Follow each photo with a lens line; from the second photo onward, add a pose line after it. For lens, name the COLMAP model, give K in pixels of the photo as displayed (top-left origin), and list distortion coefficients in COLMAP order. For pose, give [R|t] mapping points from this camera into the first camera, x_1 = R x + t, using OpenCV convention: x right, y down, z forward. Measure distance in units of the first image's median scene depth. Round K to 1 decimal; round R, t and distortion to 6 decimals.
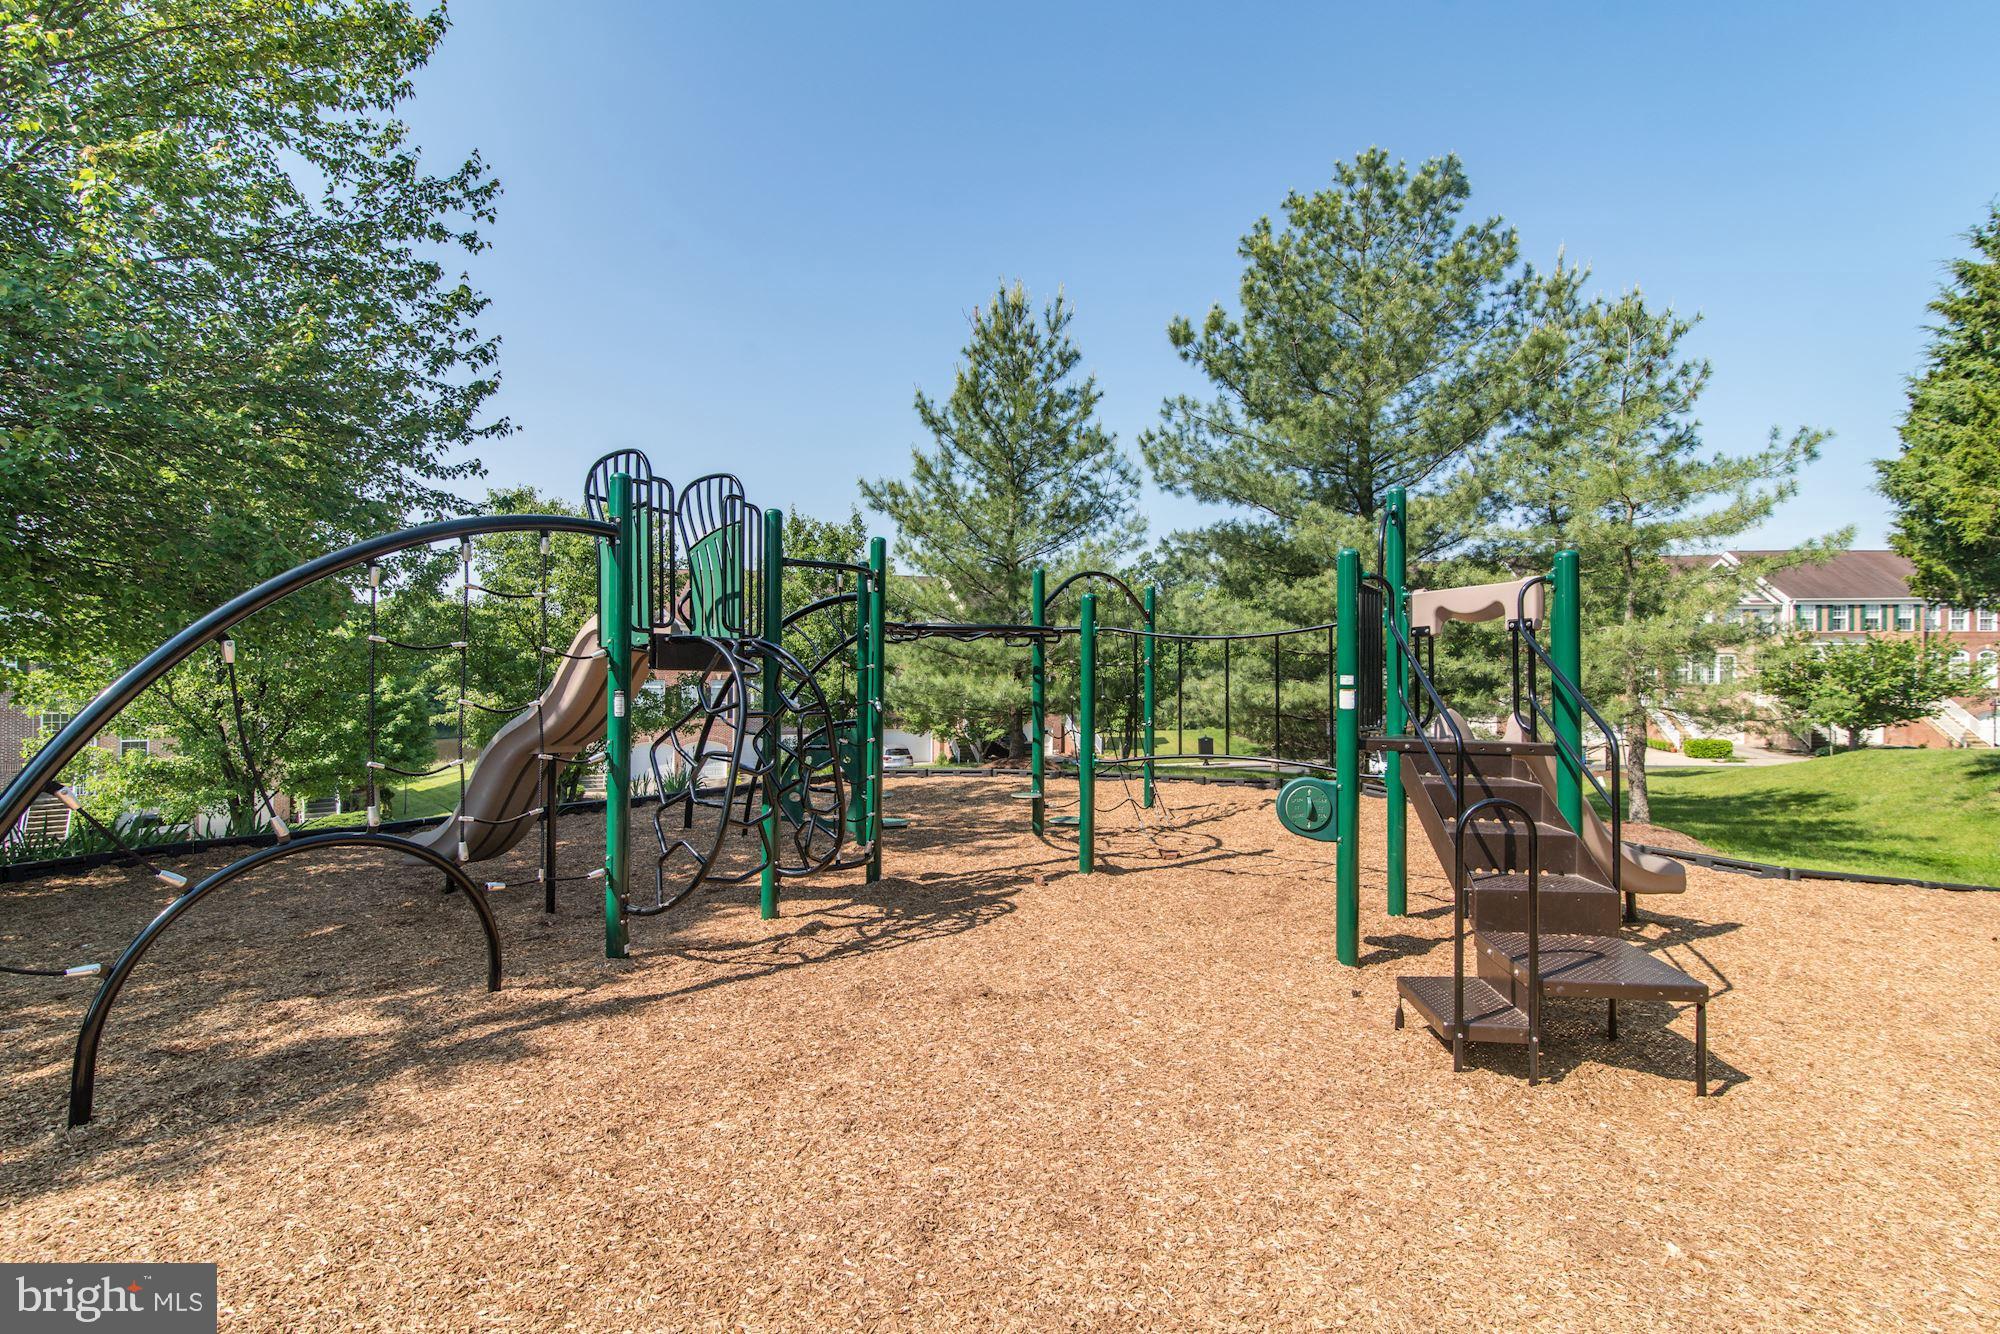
lens RADIAL K [[886.4, 0, 1000.0], [0, 886.4, 667.0], [0, 0, 1]] dist [0.029513, -0.038720]
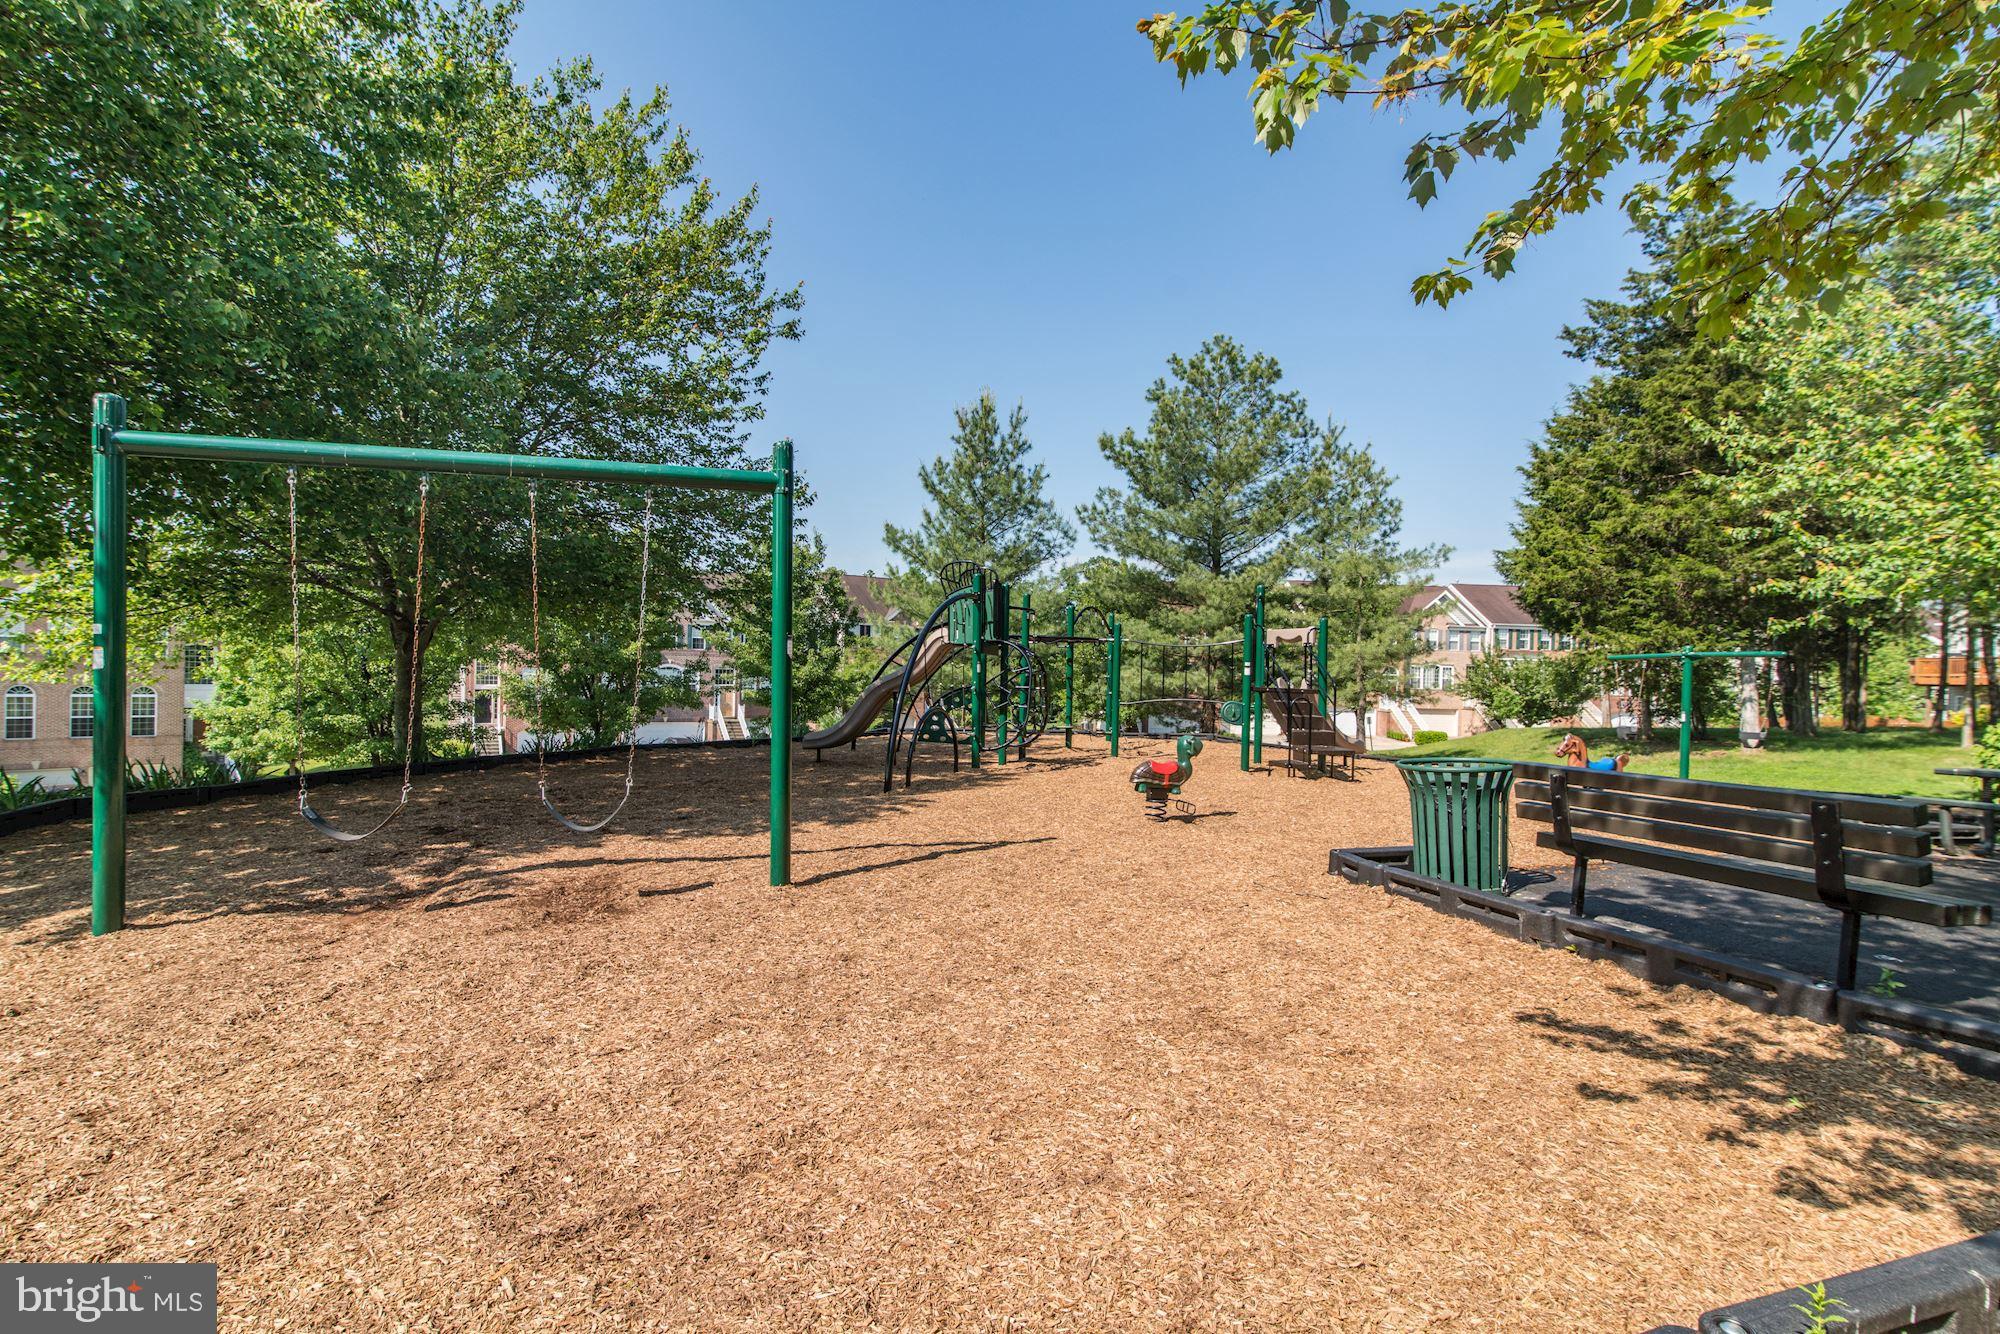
lens RADIAL K [[921.9, 0, 1000.0], [0, 921.9, 667.0], [0, 0, 1]] dist [-0.000247, 0.000059]
pose [[0.976780, 0.020508, 0.213262, -0.310718], [-0.020248, 0.999789, -0.003402, 0.016312], [-0.213287, -0.000995, 0.976989, -0.516474]]
